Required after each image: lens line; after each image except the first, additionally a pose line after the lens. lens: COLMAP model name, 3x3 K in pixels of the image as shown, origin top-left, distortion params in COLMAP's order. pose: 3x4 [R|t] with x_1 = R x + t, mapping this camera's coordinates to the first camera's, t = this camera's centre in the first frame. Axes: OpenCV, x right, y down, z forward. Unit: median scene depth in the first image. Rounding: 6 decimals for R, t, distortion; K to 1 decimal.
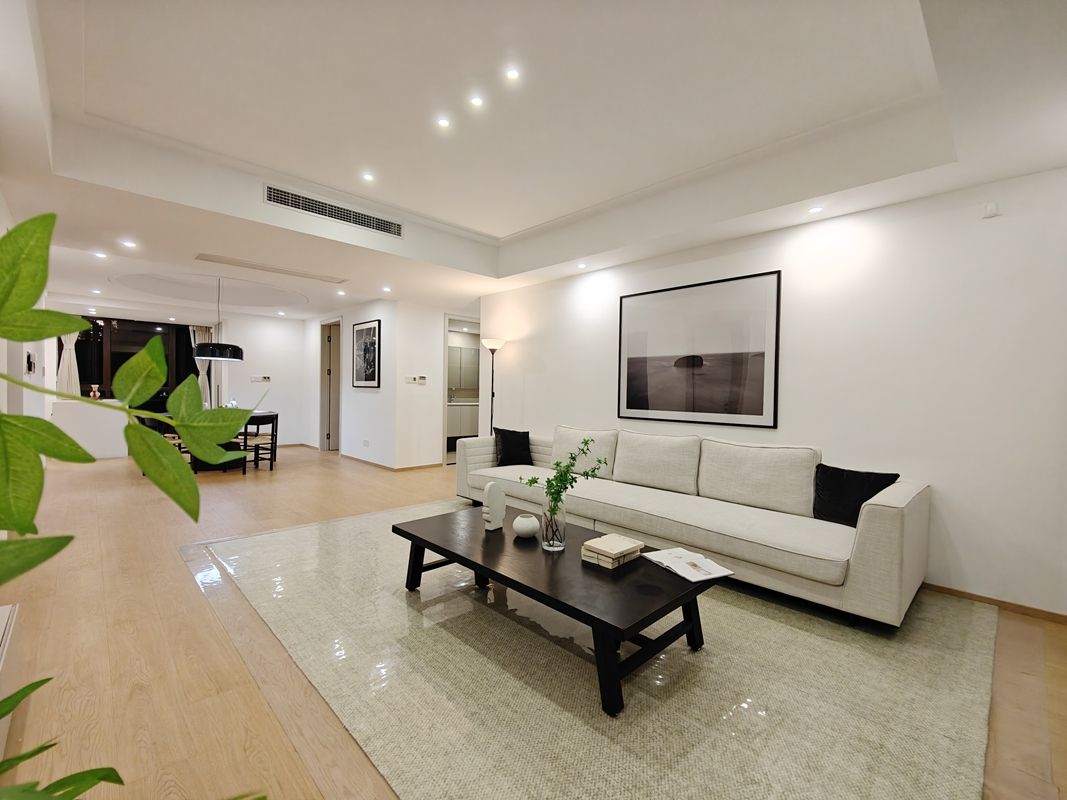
lens RADIAL K [[465.3, 0, 536.9], [0, 465.3, 400.4], [0, 0, 1]] dist [0.019607, -0.008106]
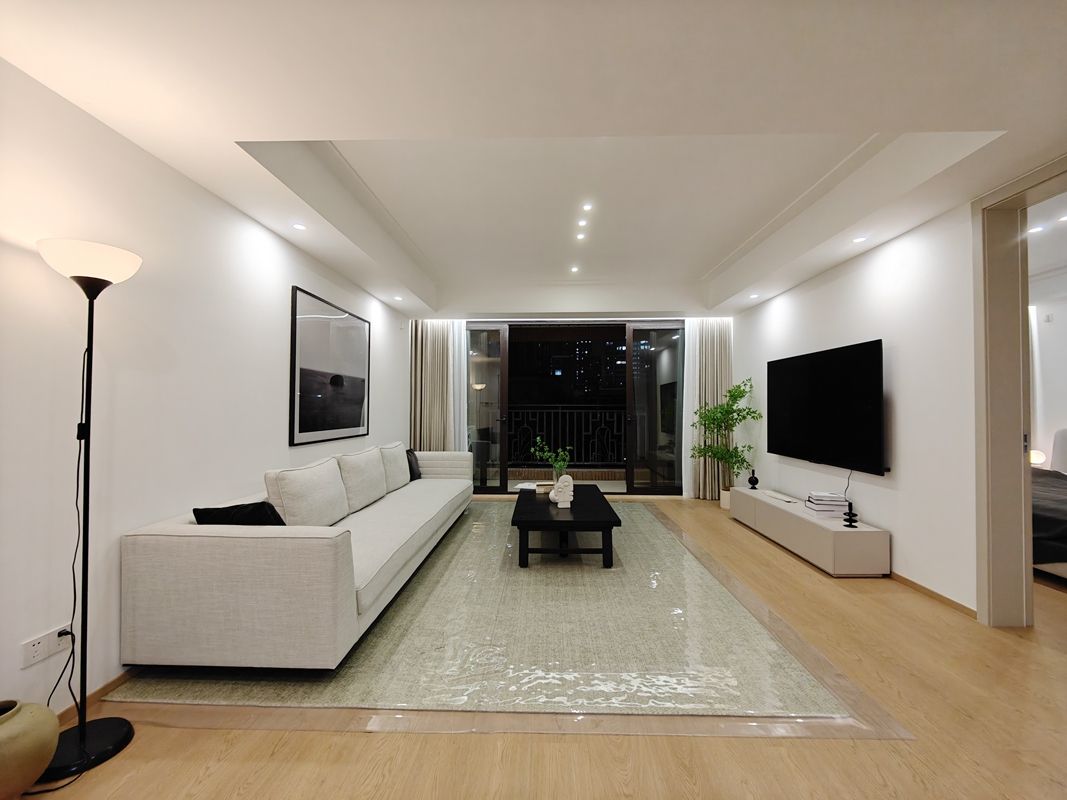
lens RADIAL K [[465.3, 0, 536.9], [0, 465.3, 400.4], [0, 0, 1]] dist [0.019607, -0.008106]
pose [[-0.703740, -0.008606, 0.710406, -0.682907], [0.000425, 0.999921, 0.012534, -0.048946], [-0.710458, 0.009123, -0.703681, 1.337589]]
